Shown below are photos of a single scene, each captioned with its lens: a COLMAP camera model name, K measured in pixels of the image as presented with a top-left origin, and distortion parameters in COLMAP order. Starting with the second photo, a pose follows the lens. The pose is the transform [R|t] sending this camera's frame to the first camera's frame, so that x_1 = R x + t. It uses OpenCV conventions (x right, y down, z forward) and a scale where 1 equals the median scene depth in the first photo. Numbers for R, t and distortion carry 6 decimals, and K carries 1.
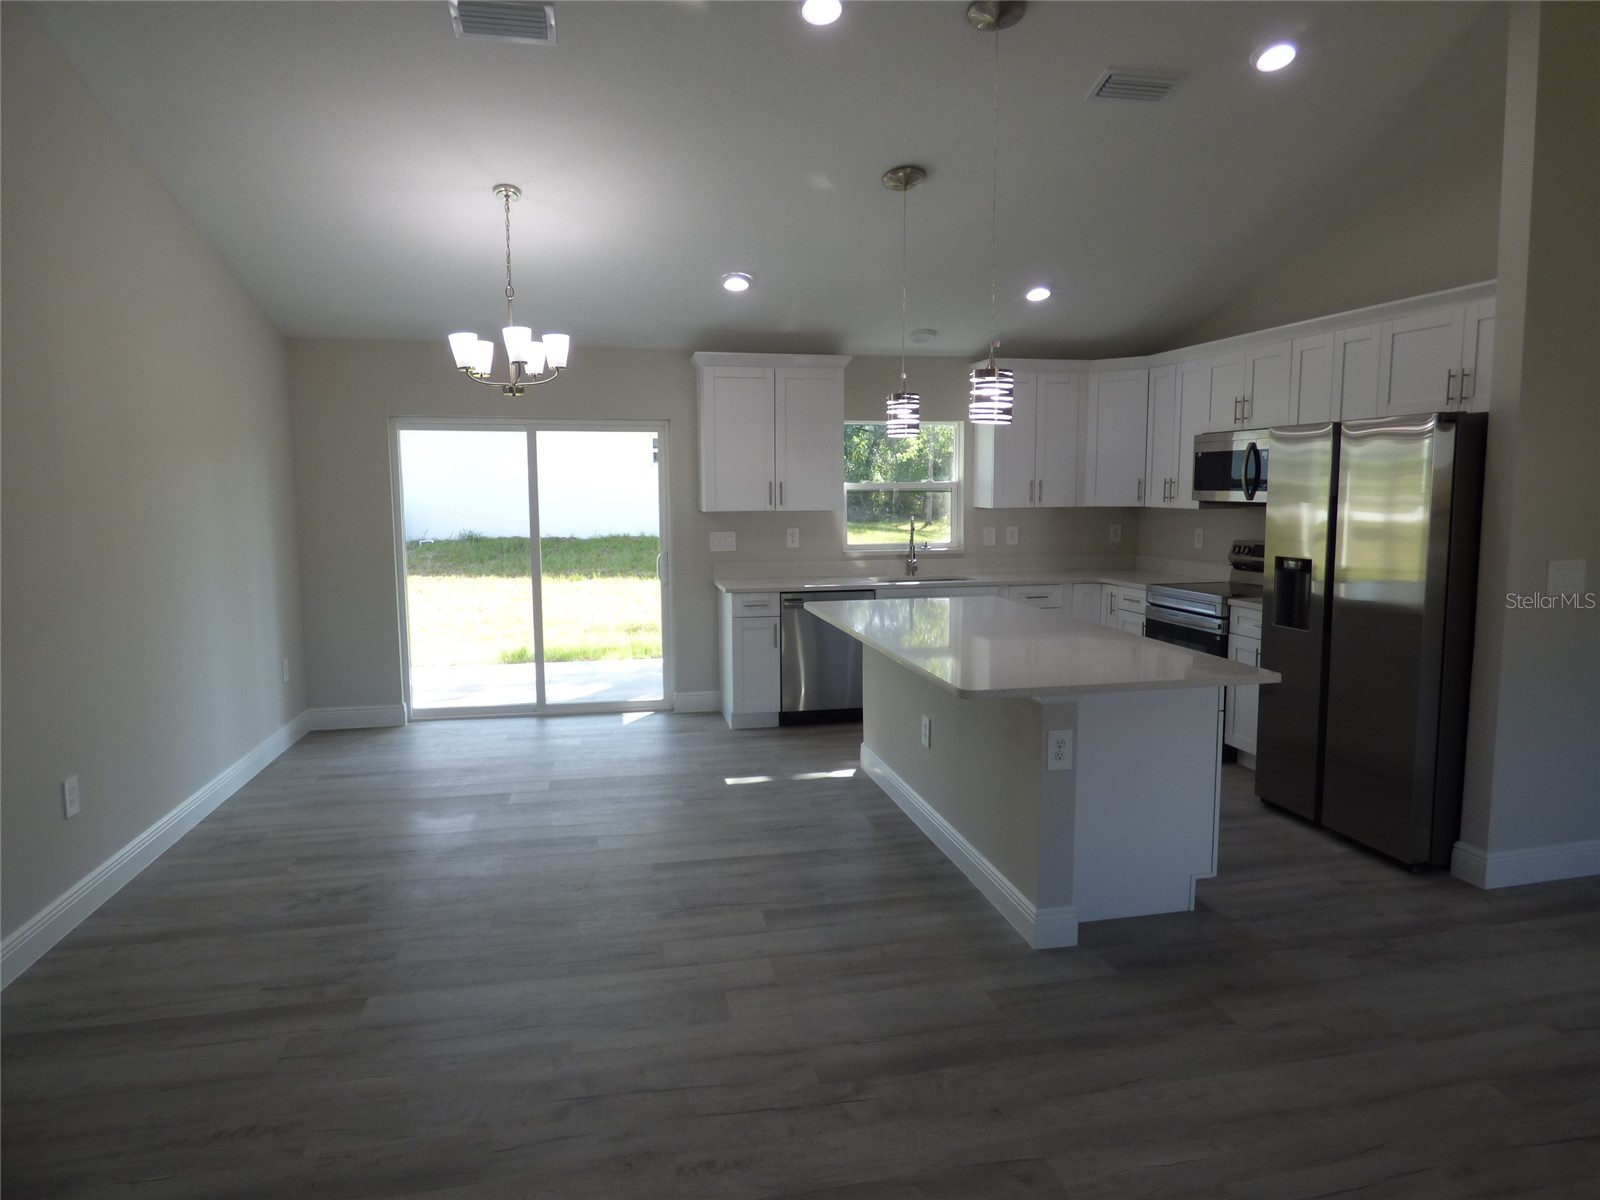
lens RADIAL K [[971.1, 0, 806.4], [0, 971.1, 587.7], [0, 0, 1]] dist [-0.022083, 0.003109]
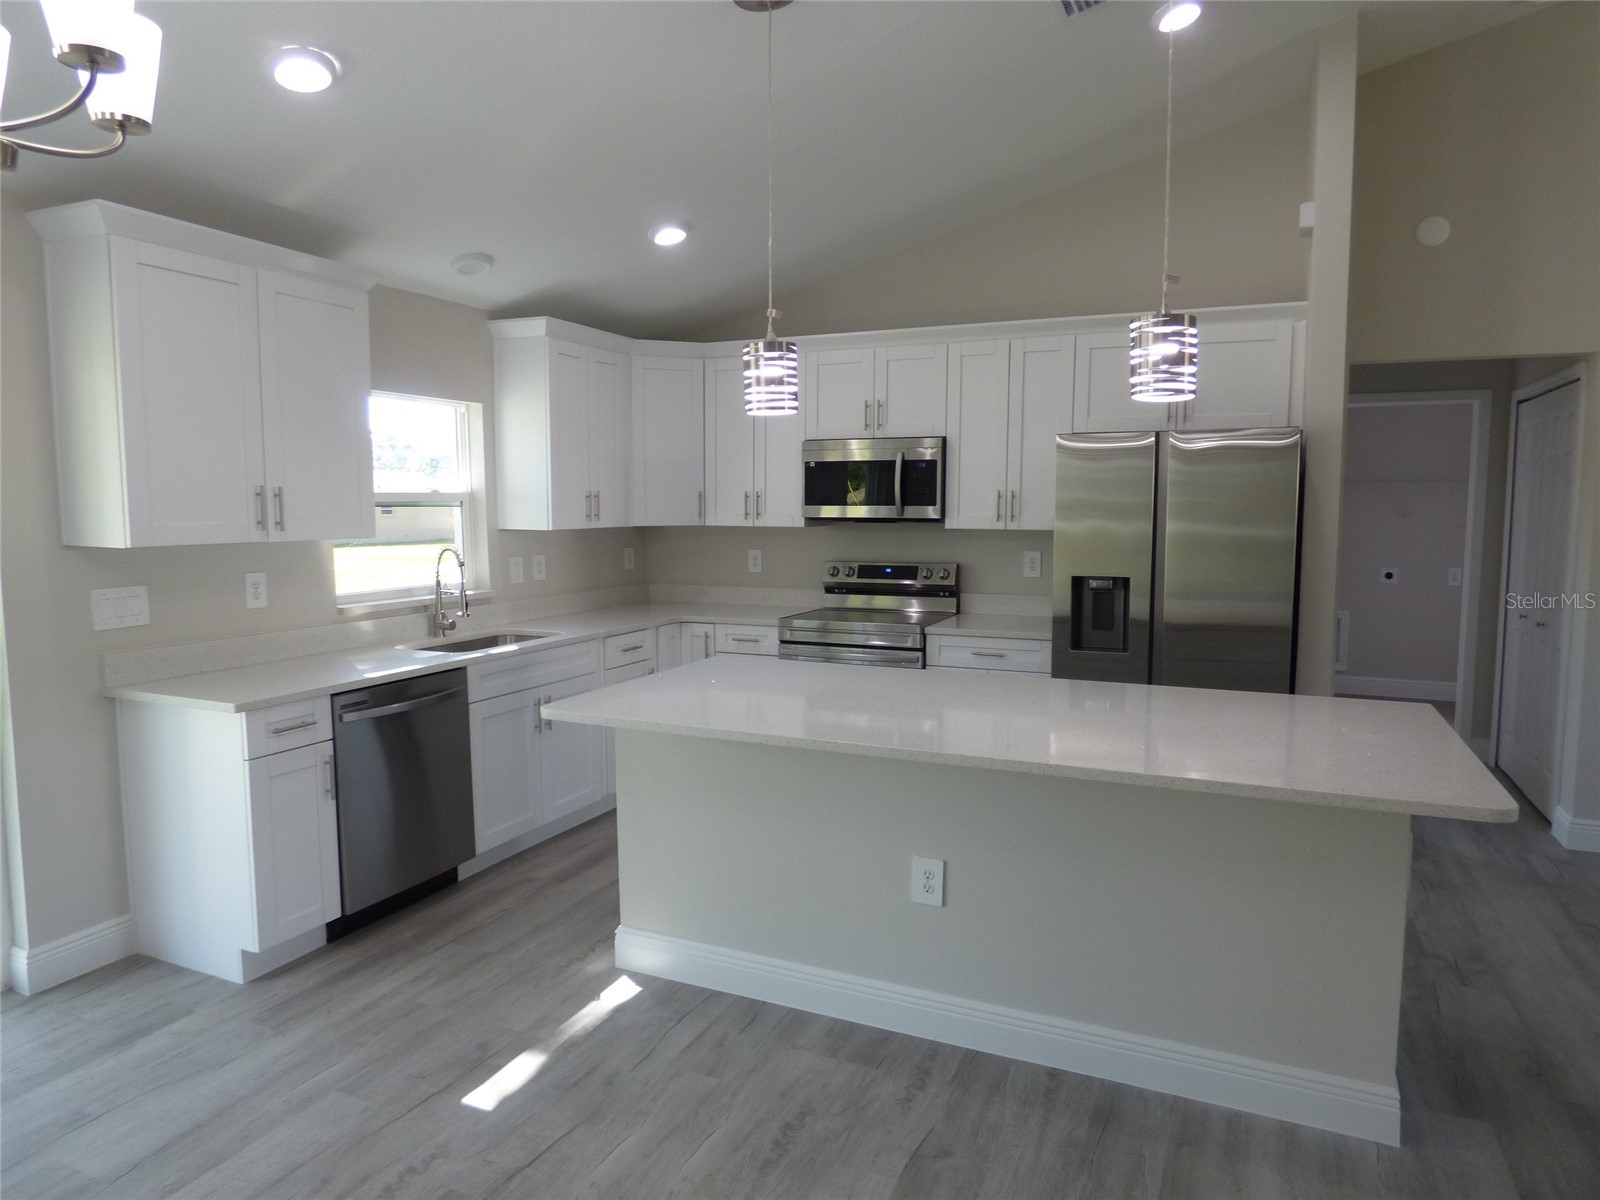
lens RADIAL K [[971.1, 0, 806.4], [0, 971.1, 587.7], [0, 0, 1]] dist [-0.022083, 0.003109]
pose [[0.591446, -0.062821, 0.803894, -0.293832], [0.078868, 0.996687, 0.019862, -0.043524], [-0.802478, 0.051654, 0.594441, 0.475953]]
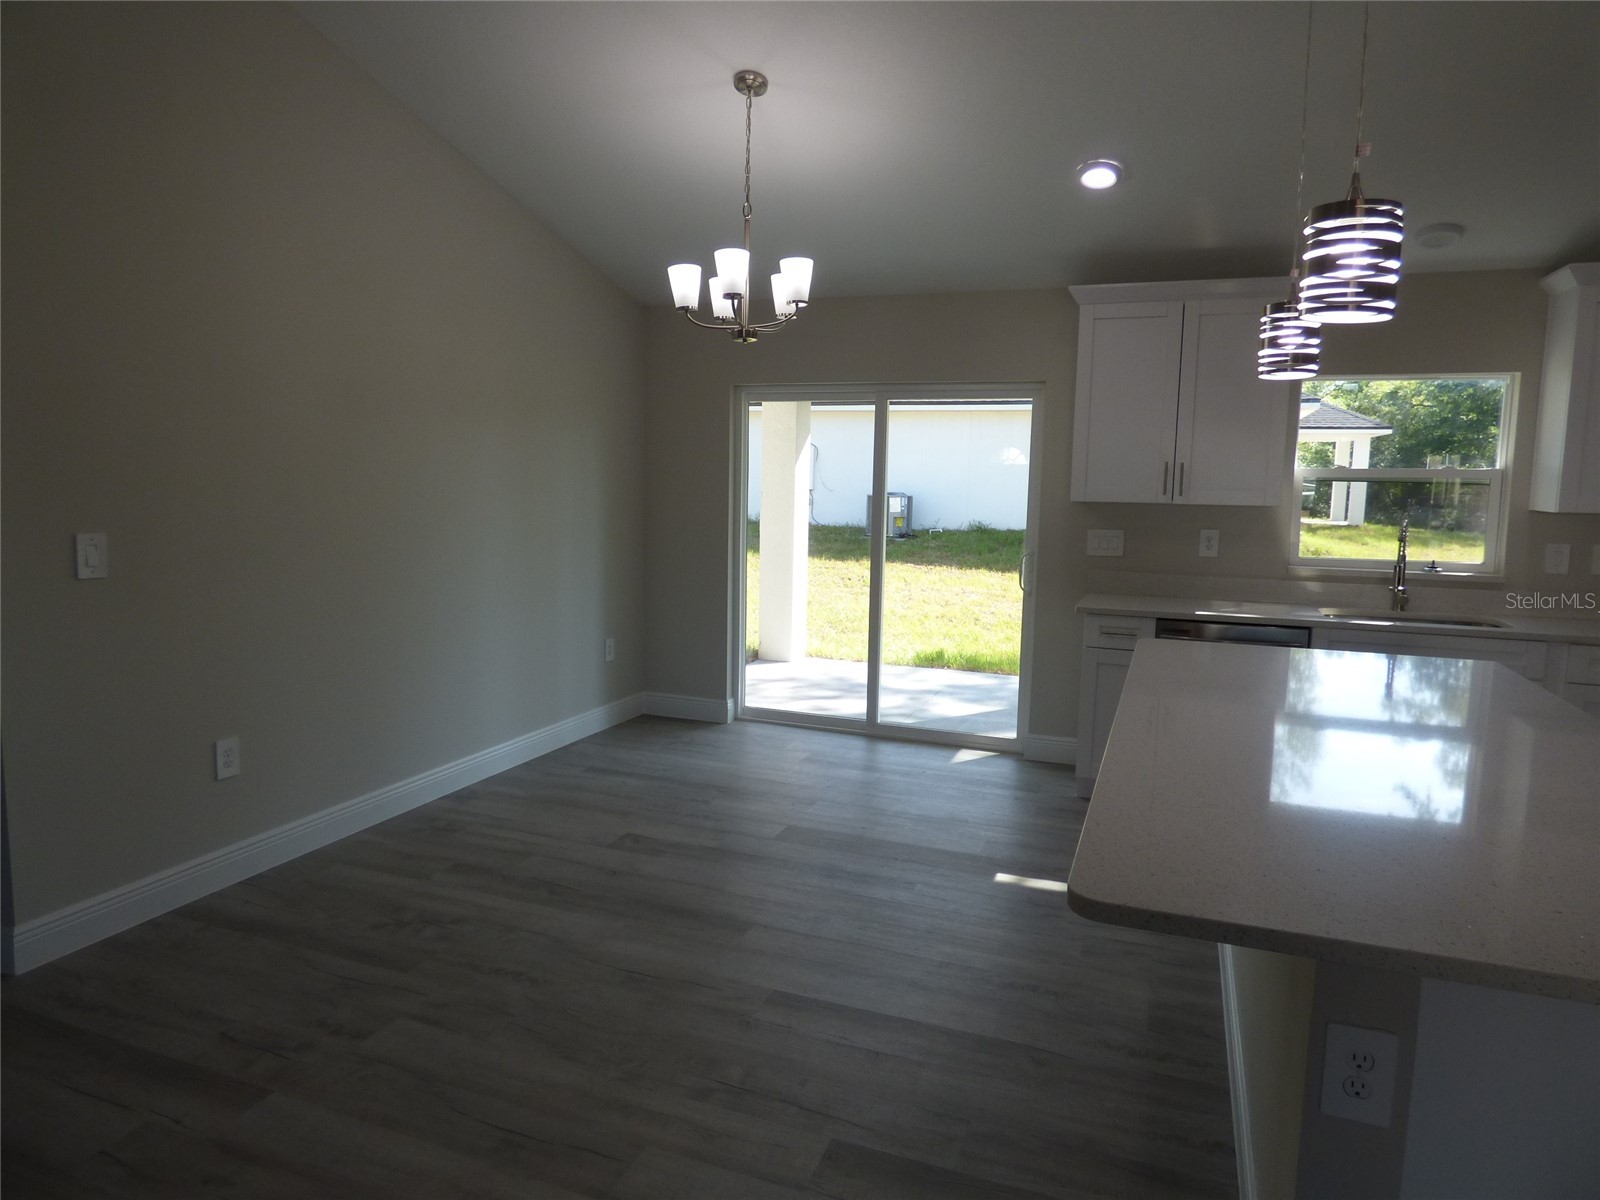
lens RADIAL K [[971.1, 0, 806.4], [0, 971.1, 587.7], [0, 0, 1]] dist [-0.022083, 0.003109]
pose [[0.838440, 0.080221, -0.539058, 0.136942], [-0.078277, 0.996578, 0.026558, -0.016028], [0.539343, 0.019928, 0.841850, 0.268864]]
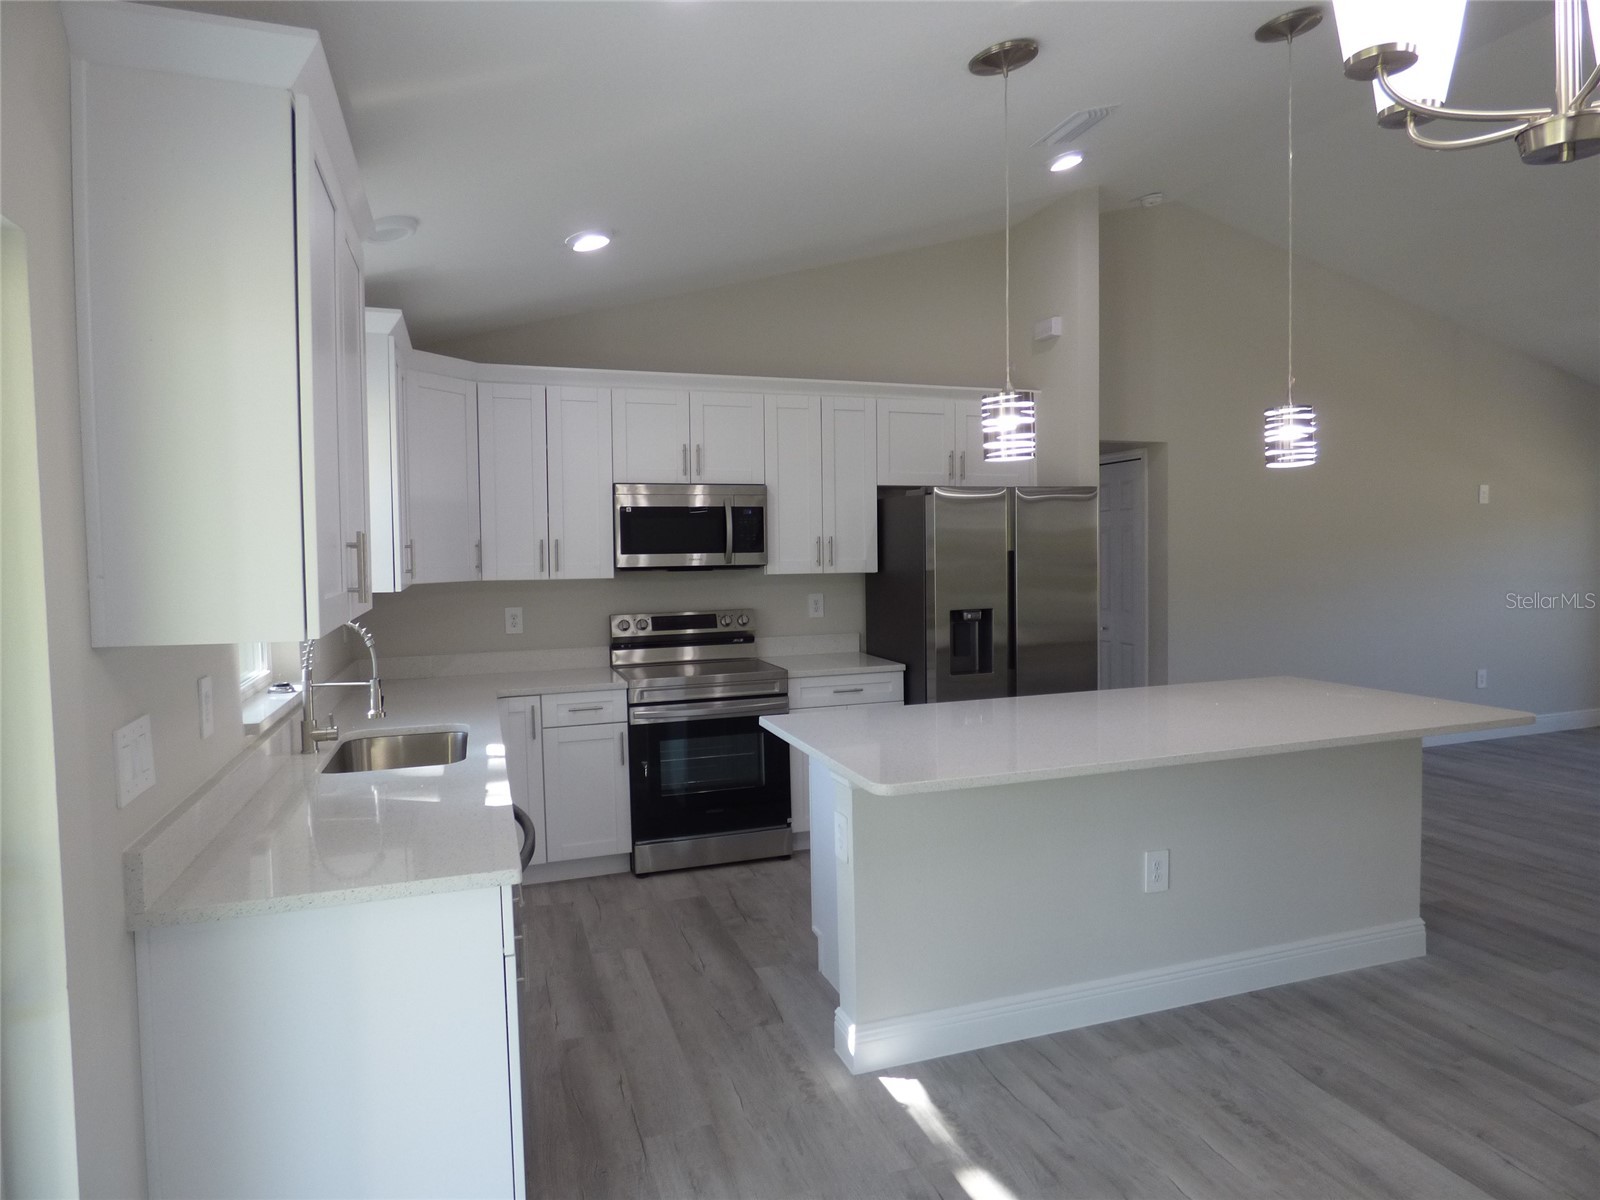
lens RADIAL K [[971.1, 0, 806.4], [0, 971.1, 587.7], [0, 0, 1]] dist [-0.022083, 0.003109]
pose [[-0.118224, -0.031878, 0.992475, -0.392231], [0.117827, 0.991973, 0.045898, -0.090067], [-0.985972, 0.122367, -0.113519, 0.922792]]
